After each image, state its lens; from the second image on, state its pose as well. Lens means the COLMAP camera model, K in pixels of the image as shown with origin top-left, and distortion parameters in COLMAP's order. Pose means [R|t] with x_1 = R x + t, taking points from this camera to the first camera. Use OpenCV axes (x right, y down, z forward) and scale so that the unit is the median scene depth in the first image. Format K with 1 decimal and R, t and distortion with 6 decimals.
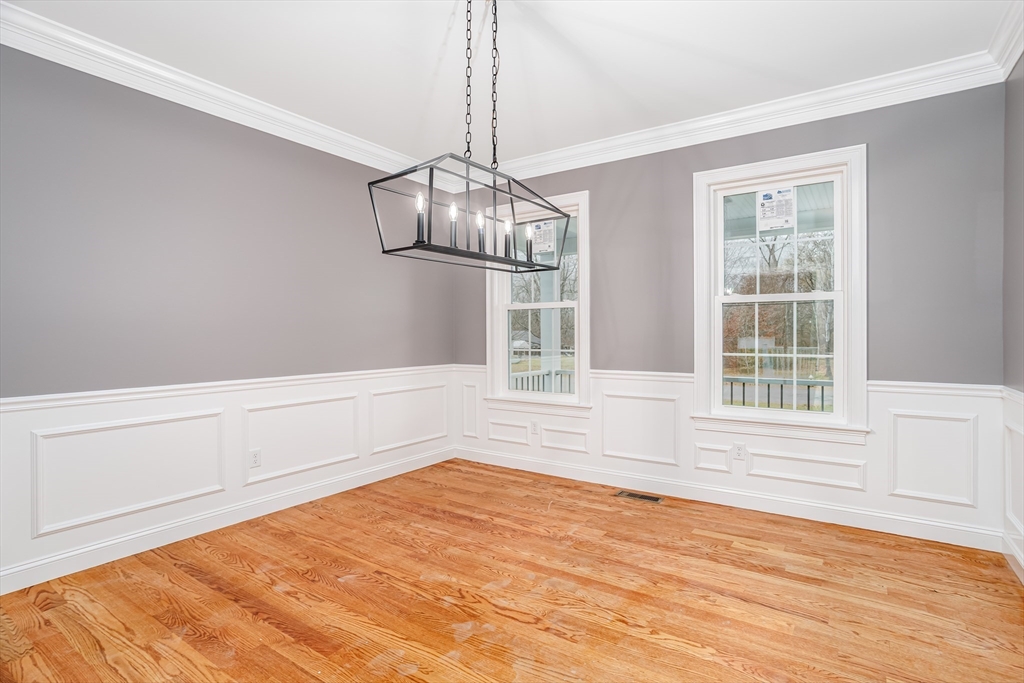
lens RADIAL K [[501.2, 0, 521.1], [0, 501.2, 344.0], [0, 0, 1]] dist [-0.013327, 0.011432]
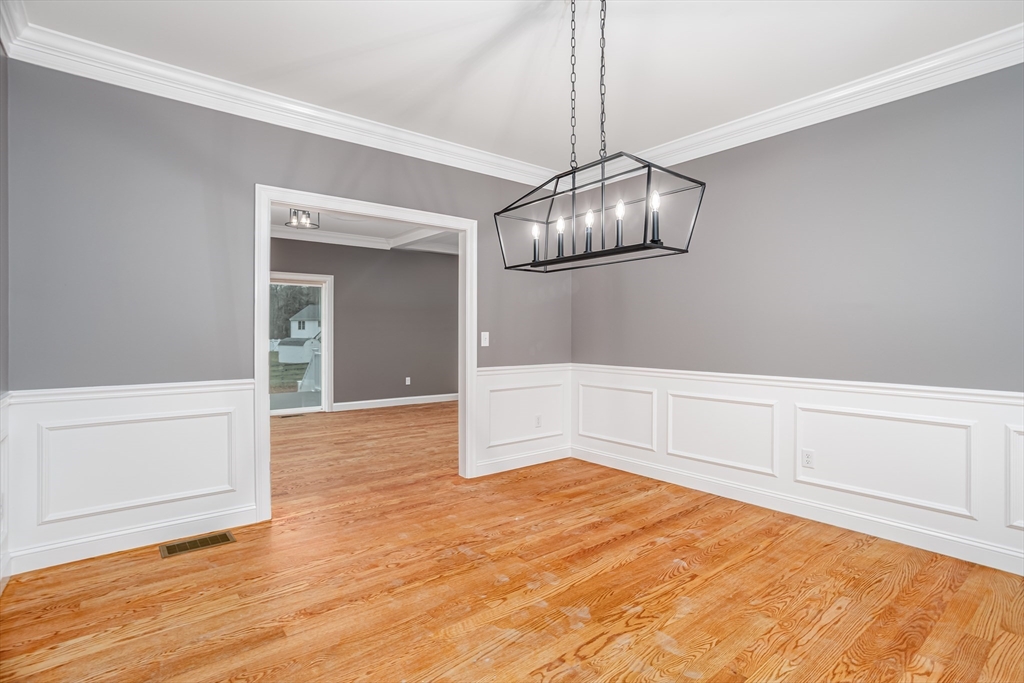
lens RADIAL K [[501.2, 0, 505.4], [0, 501.2, 333.1], [0, 0, 1]] dist [-0.013327, 0.011432]
pose [[-0.296380, -0.000599, -0.955070, 0.671603], [-0.012569, 0.999916, 0.003273, -0.015001], [0.954988, 0.012975, -0.296362, 0.826396]]
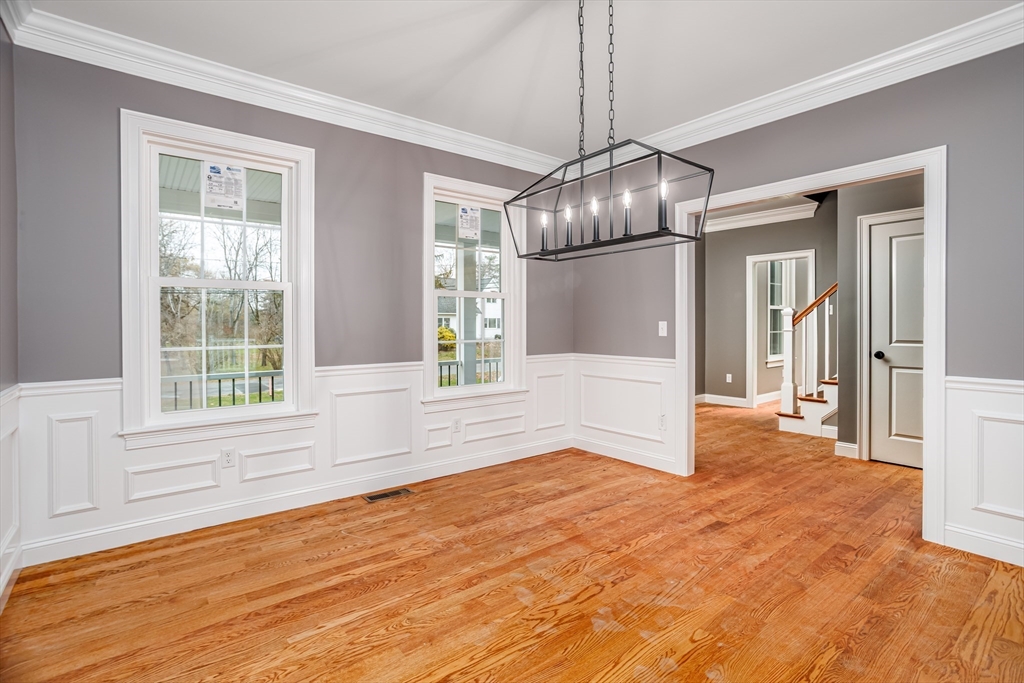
lens RADIAL K [[501.2, 0, 511.7], [0, 501.2, 334.5], [0, 0, 1]] dist [-0.013327, 0.011432]
pose [[0.284400, -0.008512, 0.958668, -0.793732], [0.011173, 0.999922, 0.005563, -0.008971], [-0.958641, 0.009129, 0.284473, 0.634705]]
